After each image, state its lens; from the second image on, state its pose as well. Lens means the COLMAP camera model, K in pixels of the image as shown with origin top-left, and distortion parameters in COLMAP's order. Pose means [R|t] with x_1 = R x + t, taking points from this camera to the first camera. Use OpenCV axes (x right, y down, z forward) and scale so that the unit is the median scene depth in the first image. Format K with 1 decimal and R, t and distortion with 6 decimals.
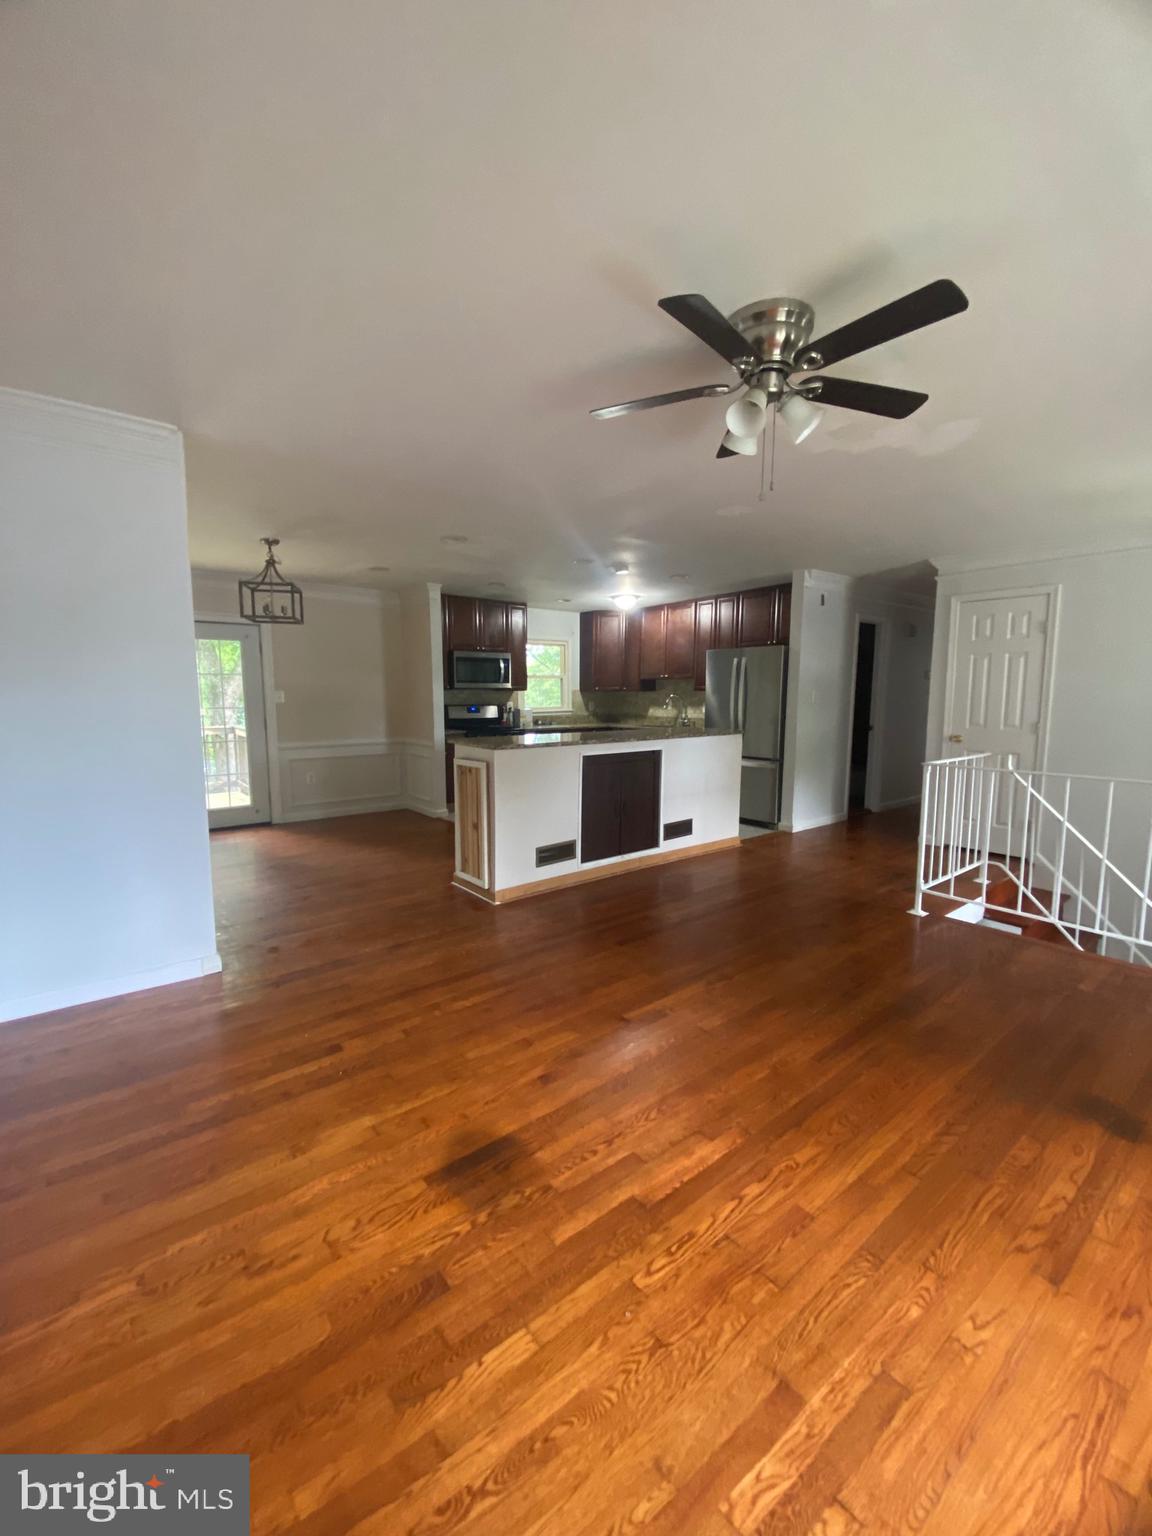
lens RADIAL K [[629.5, 0, 584.1], [0, 629.5, 778.5], [0, 0, 1]] dist [-0.000511, -0.000049]
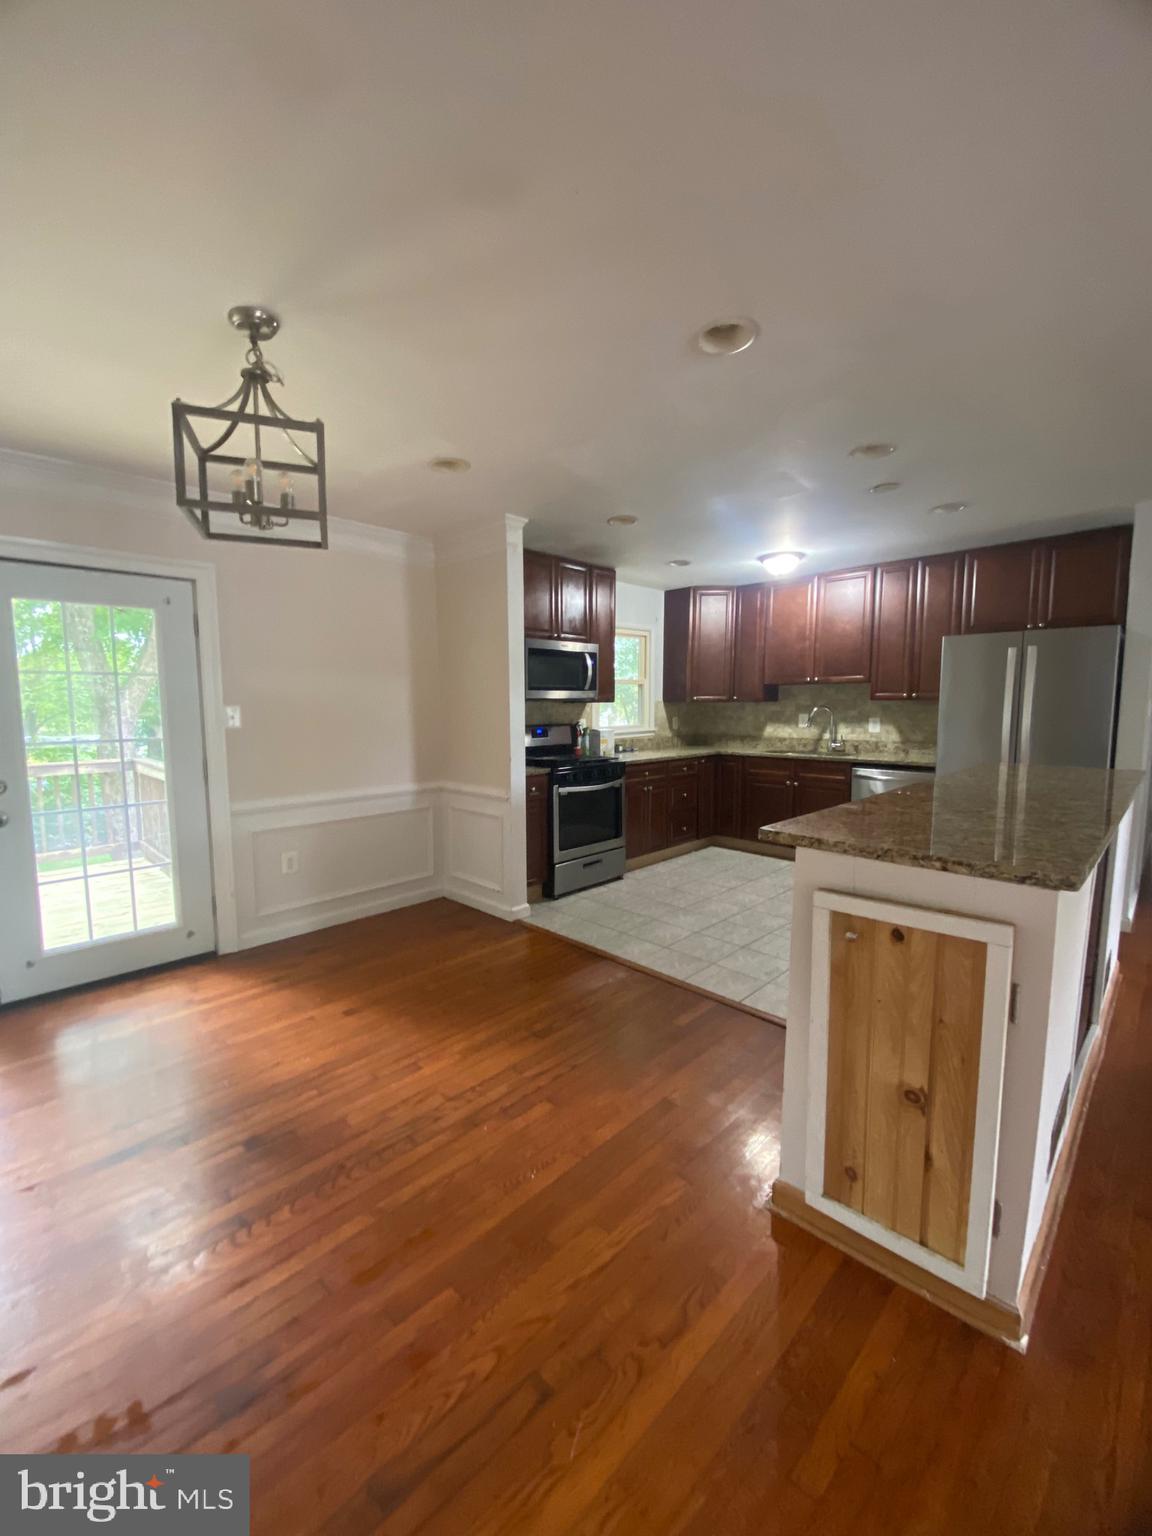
lens RADIAL K [[620.9, 0, 576.0], [0, 620.9, 768.0], [0, 0, 1]] dist [-0.002747, -0.000197]
pose [[0.992743, -0.019240, 0.118702, -0.230656], [0.022926, 0.999294, -0.029764, -0.057629], [-0.118046, 0.032269, 0.992484, 0.397440]]
